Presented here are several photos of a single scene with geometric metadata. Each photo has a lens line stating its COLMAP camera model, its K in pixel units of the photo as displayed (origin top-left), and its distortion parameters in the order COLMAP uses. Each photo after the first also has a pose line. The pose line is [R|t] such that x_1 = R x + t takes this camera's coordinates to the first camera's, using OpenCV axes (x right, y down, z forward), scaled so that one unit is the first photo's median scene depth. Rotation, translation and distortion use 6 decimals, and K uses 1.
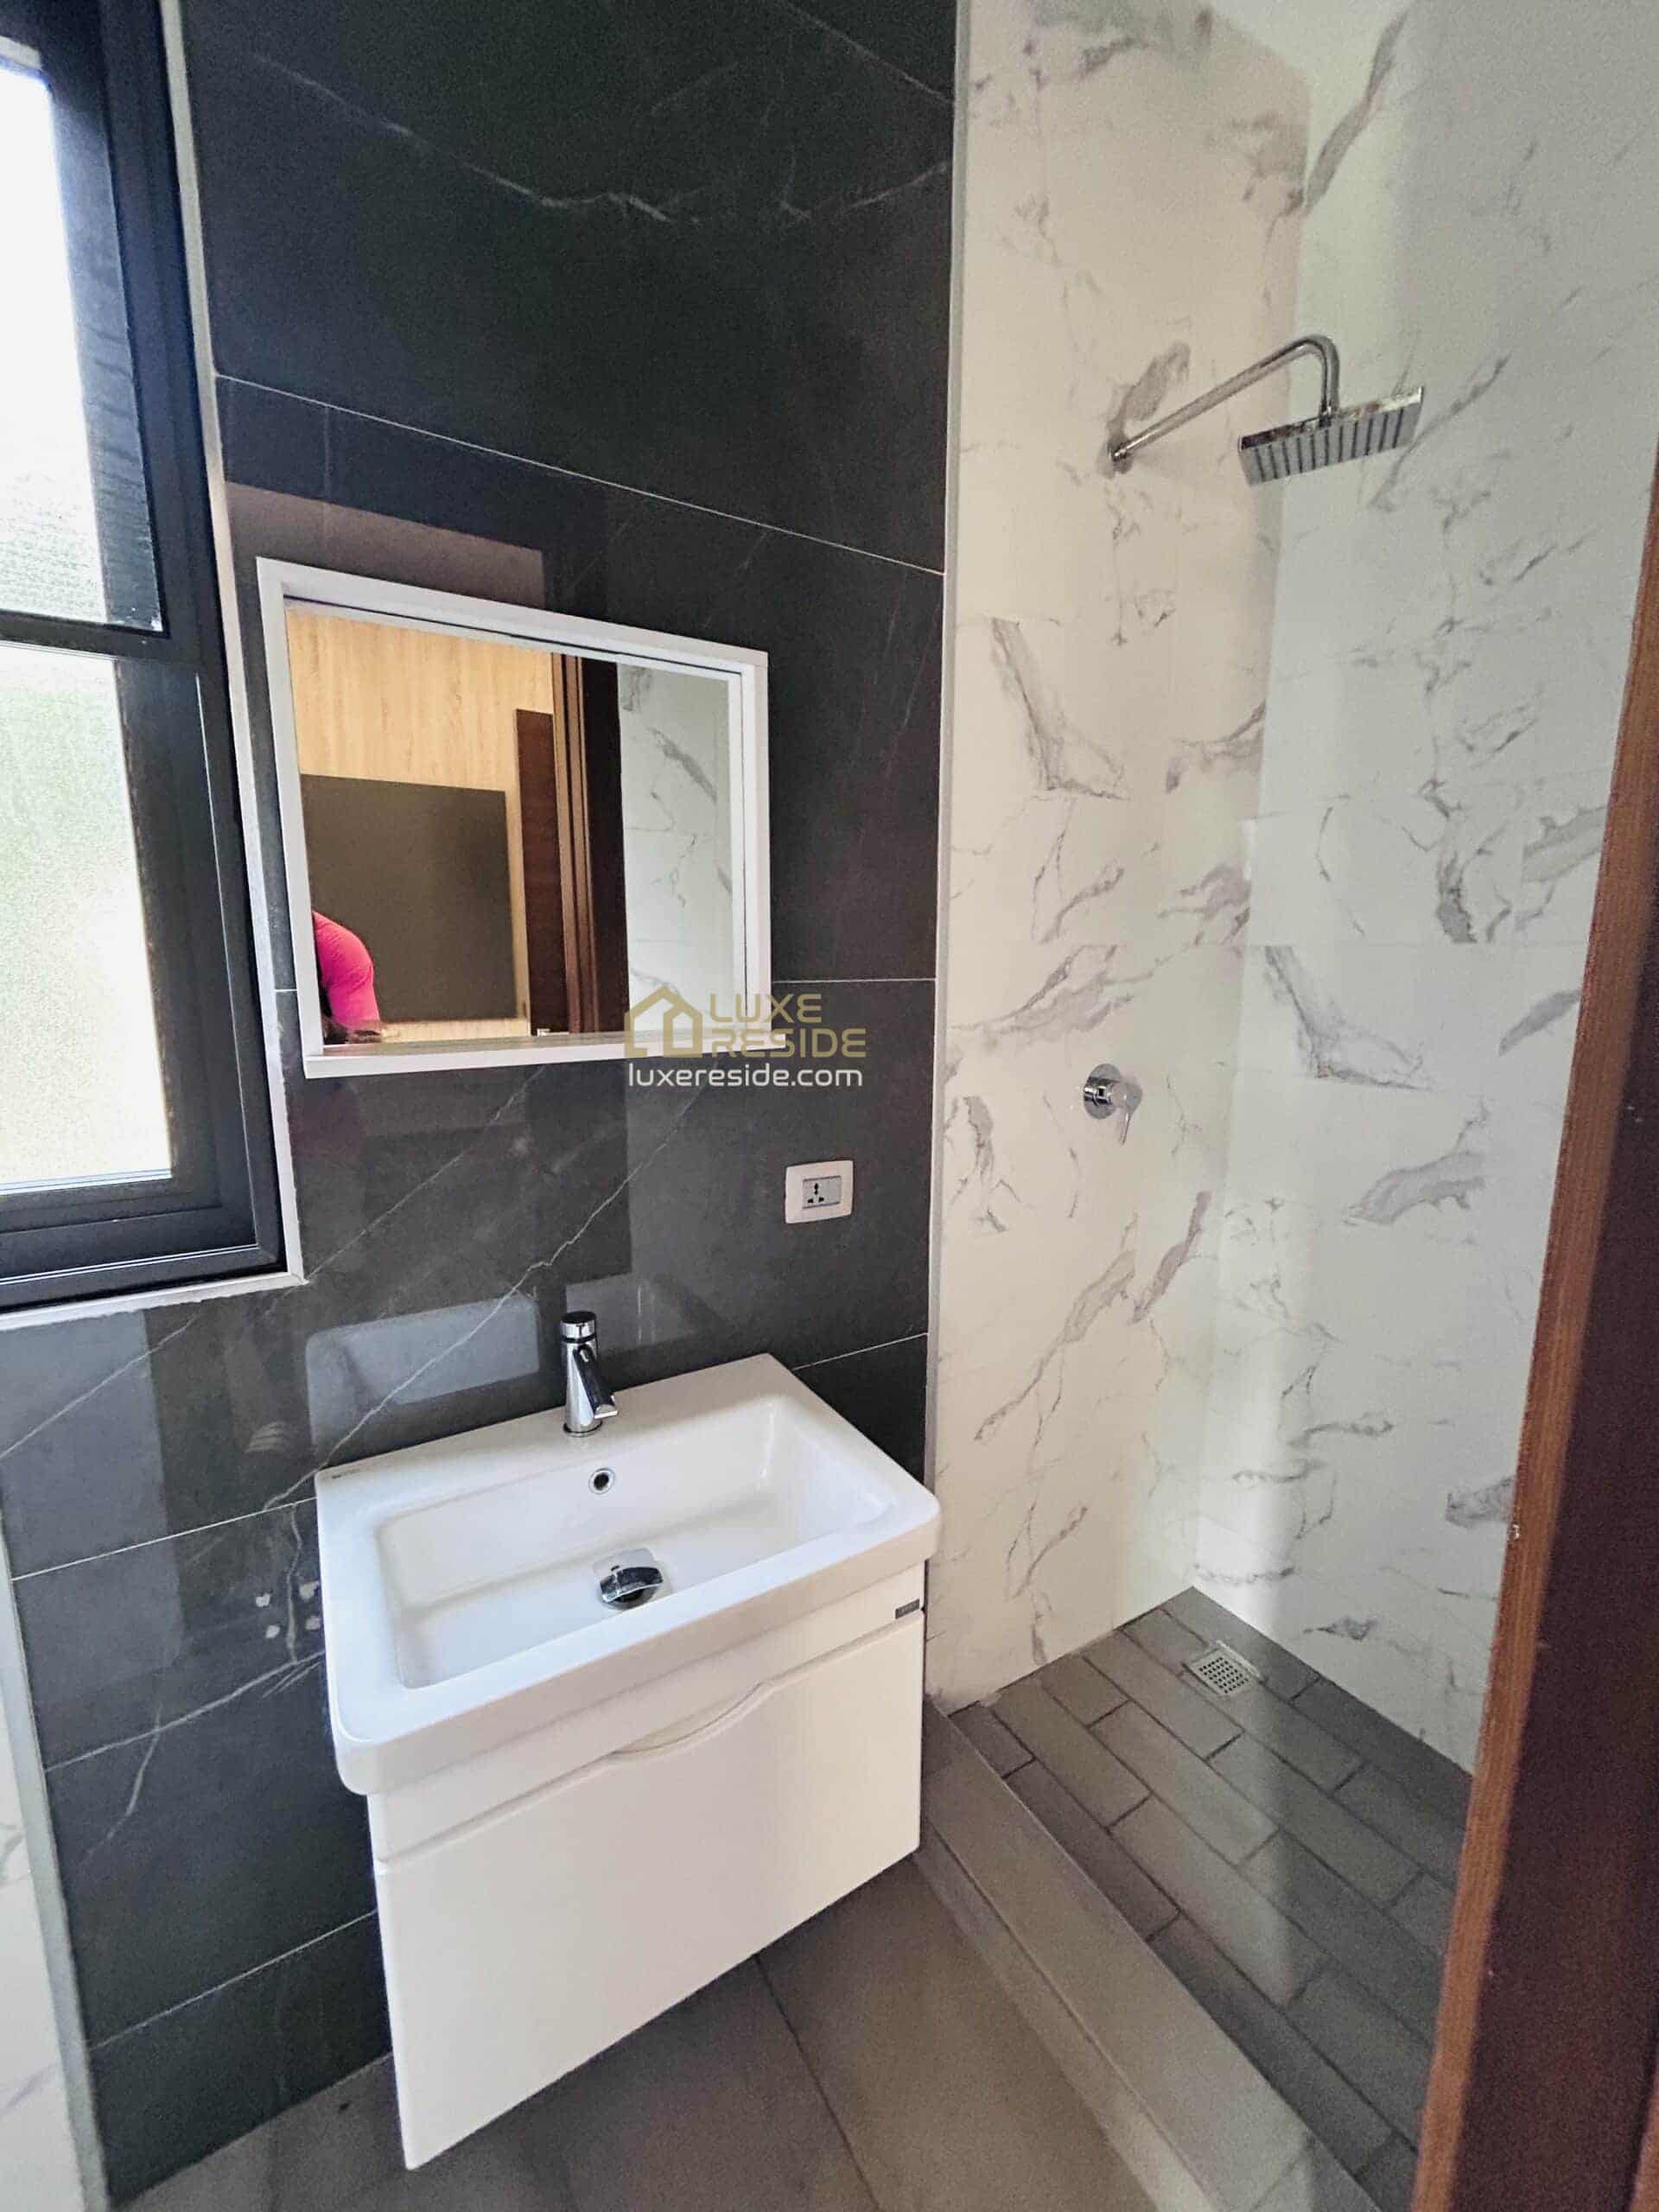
lens RADIAL K [[905.9, 0, 825.4], [0, 905.9, 1109.7], [0, 0, 1]] dist [-0.001171, 0.000465]
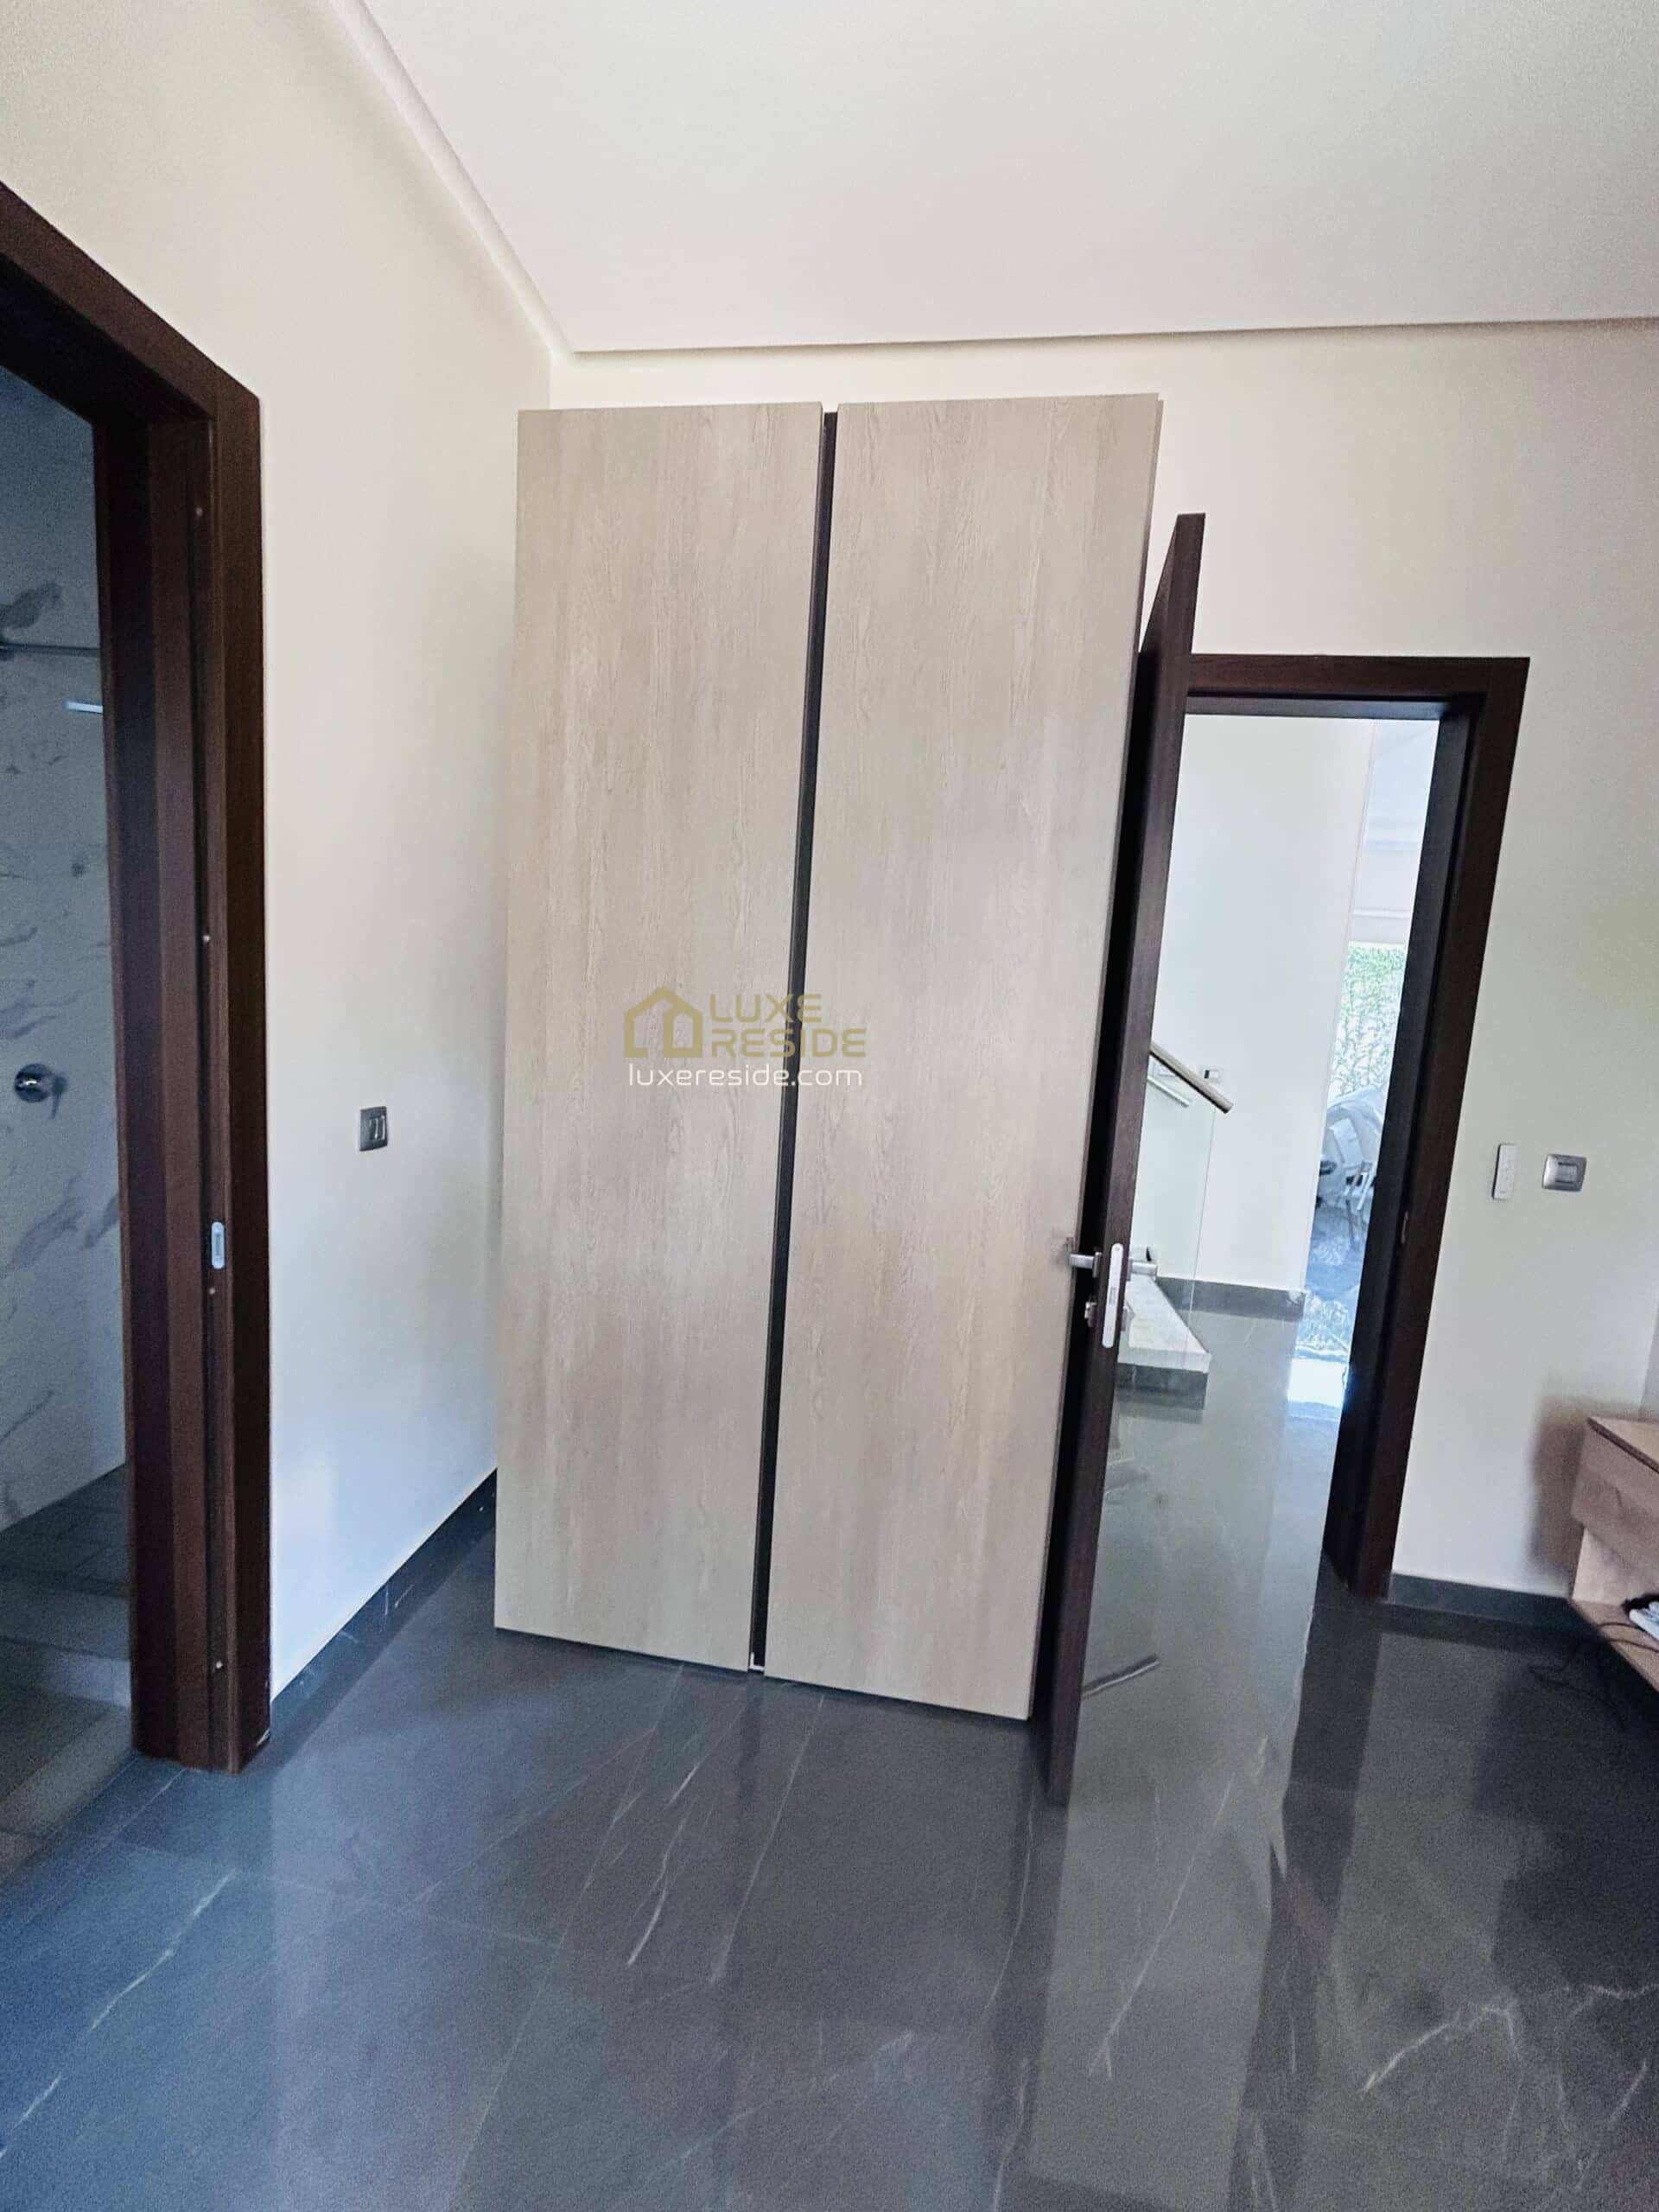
lens RADIAL K [[905.9, 0, 828.5], [0, 905.9, 1096.6], [0, 0, 1]] dist [-0.001171, 0.000465]
pose [[0.637931, -0.055206, 0.768112, 0.014341], [0.065148, 0.997720, 0.017602, 0.061136], [-0.767333, 0.038813, 0.640074, -0.917276]]
